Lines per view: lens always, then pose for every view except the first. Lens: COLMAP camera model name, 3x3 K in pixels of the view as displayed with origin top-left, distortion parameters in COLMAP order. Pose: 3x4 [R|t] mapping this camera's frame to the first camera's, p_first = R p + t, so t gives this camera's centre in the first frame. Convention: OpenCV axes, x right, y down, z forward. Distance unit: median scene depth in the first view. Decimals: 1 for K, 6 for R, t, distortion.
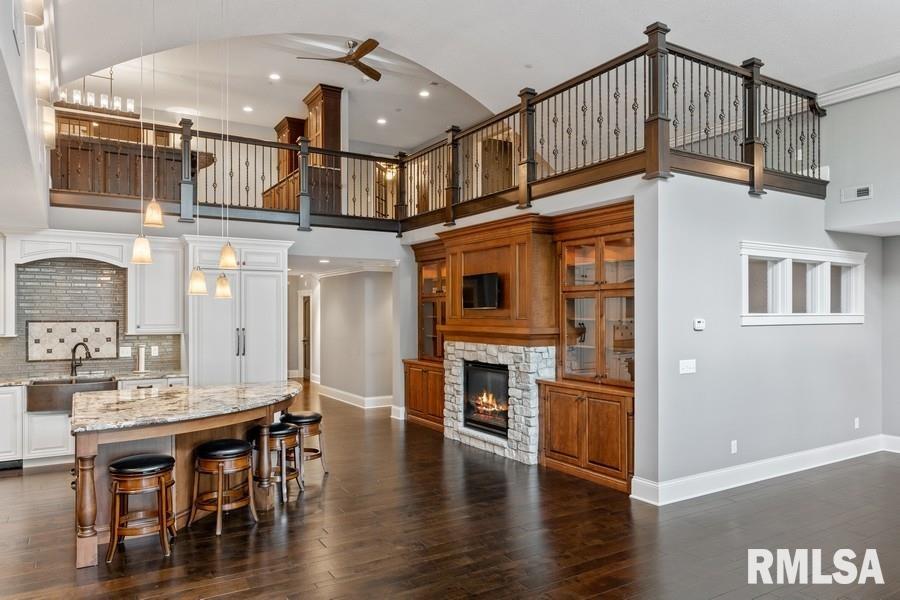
lens RADIAL K [[613.8, 0, 449.5], [0, 613.8, 308.9], [0, 0, 1]] dist [0.007284, -0.000004]
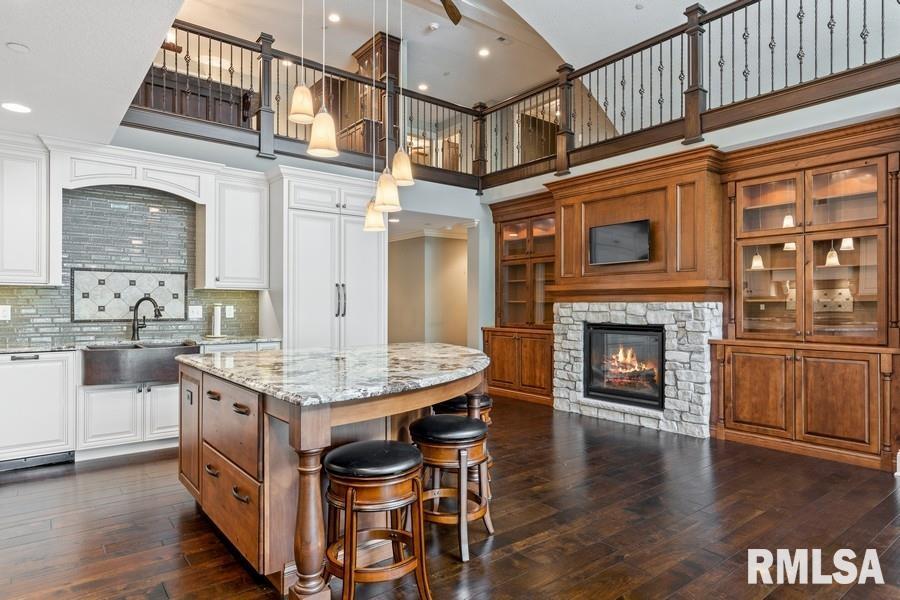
lens RADIAL K [[530.8, 0, 450.0], [0, 530.8, 300.0], [0, 0, 1]] dist [0.004122, 0.000455]
pose [[0.992706, 0.002577, 0.120530, -0.286758], [-0.002190, 0.999992, -0.003348, 0.057138], [-0.120538, 0.003059, 0.992704, 0.274623]]
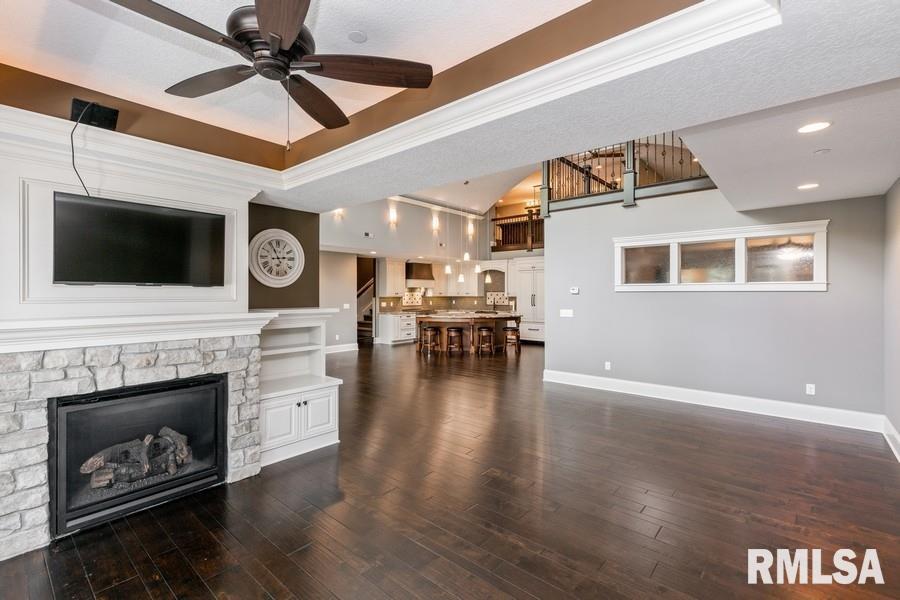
lens RADIAL K [[400.1, 0, 450.0], [0, 400.1, 300.0], [0, 0, 1]] dist [0.002073, 0.000230]
pose [[0.309491, 0.016518, -0.950759, 1.073929], [0.009701, 0.999742, 0.020527, 0.018102], [0.950853, -0.015576, 0.309251, 0.215853]]
